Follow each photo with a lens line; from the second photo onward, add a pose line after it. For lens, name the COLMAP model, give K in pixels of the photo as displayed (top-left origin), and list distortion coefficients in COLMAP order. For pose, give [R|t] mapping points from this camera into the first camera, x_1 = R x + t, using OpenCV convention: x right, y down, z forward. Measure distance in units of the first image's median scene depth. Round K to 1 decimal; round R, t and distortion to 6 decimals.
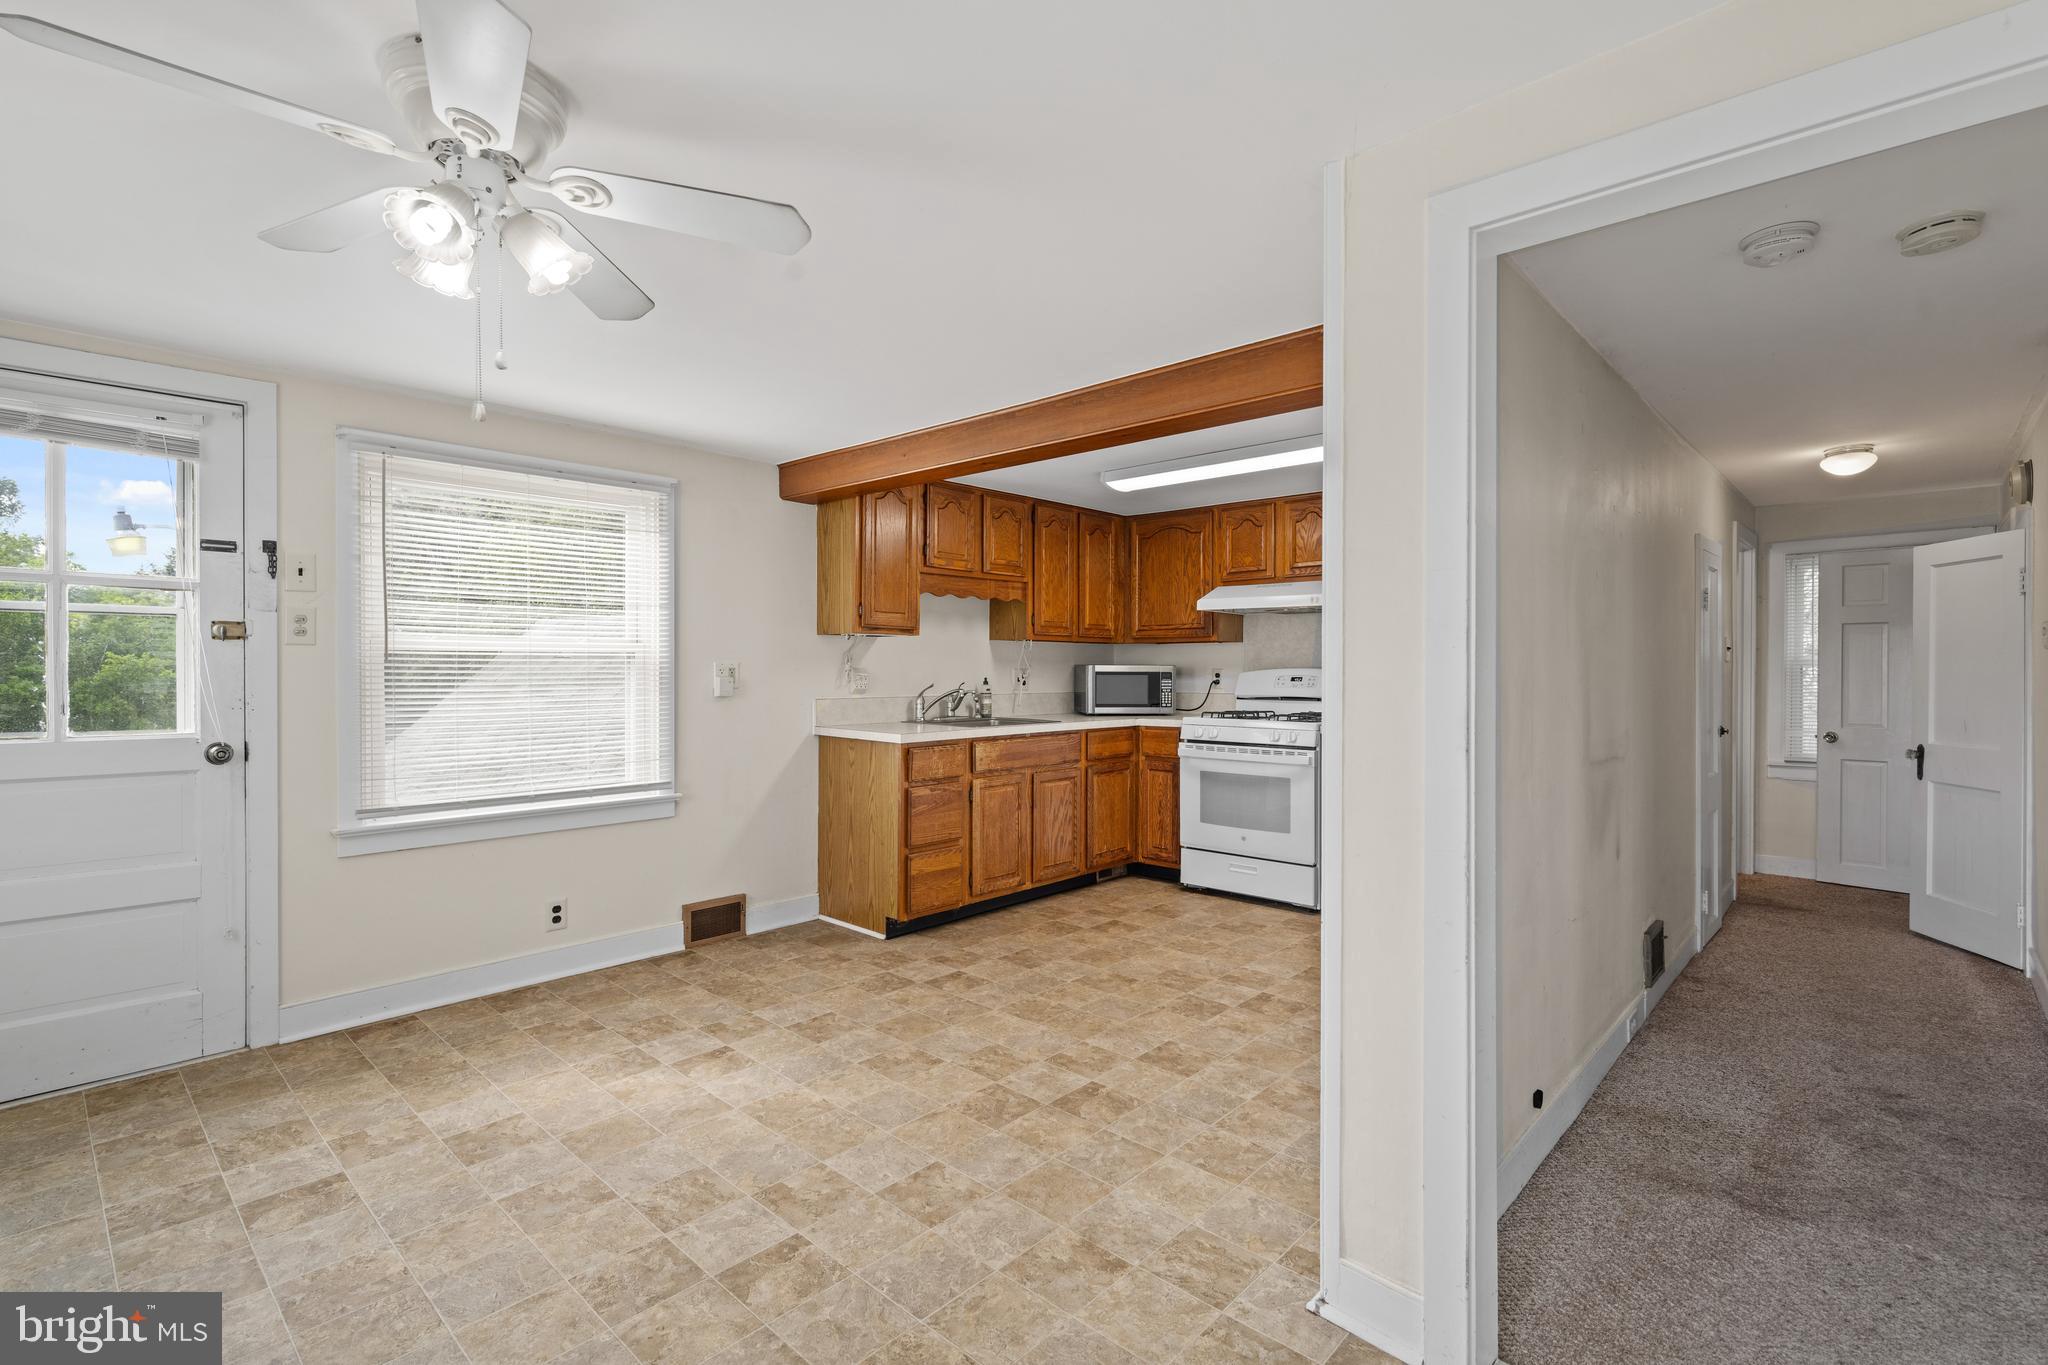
lens RADIAL K [[949.3, 0, 1023.4], [0, 949.3, 676.0], [0, 0, 1]] dist [-0.000745, -0.000024]
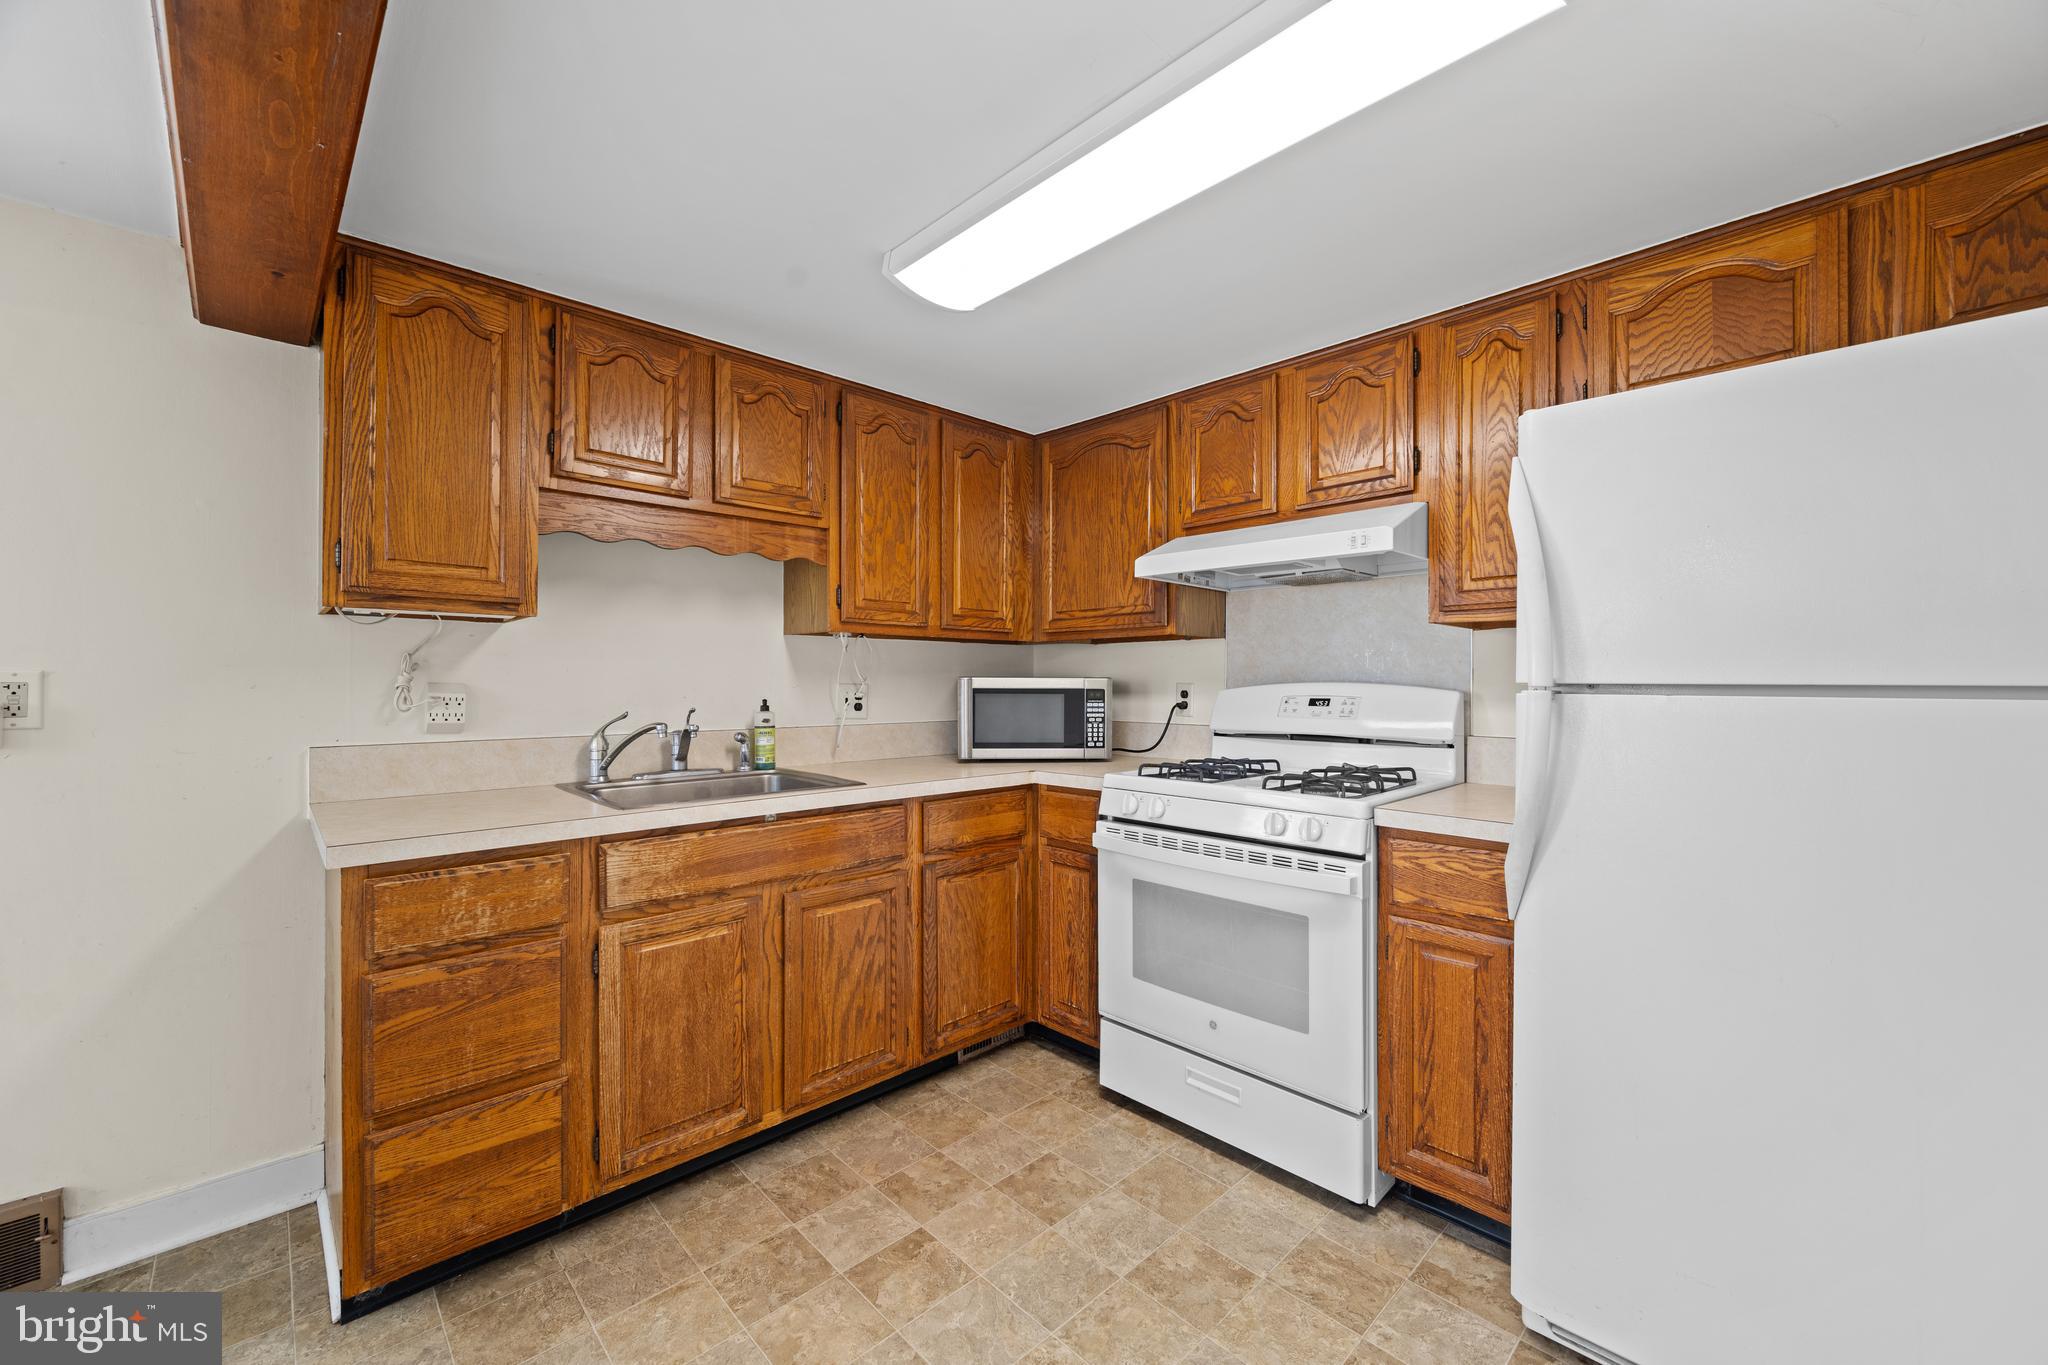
lens RADIAL K [[816.1, 0, 1024.8], [0, 816.1, 684.5], [0, 0, 1]] dist [0.001337, 0.000556]
pose [[0.998328, -0.000581, -0.057807, 0.148862], [0.000238, 0.999982, -0.005938, -0.004233], [0.057809, 0.005914, 0.998310, 0.532603]]
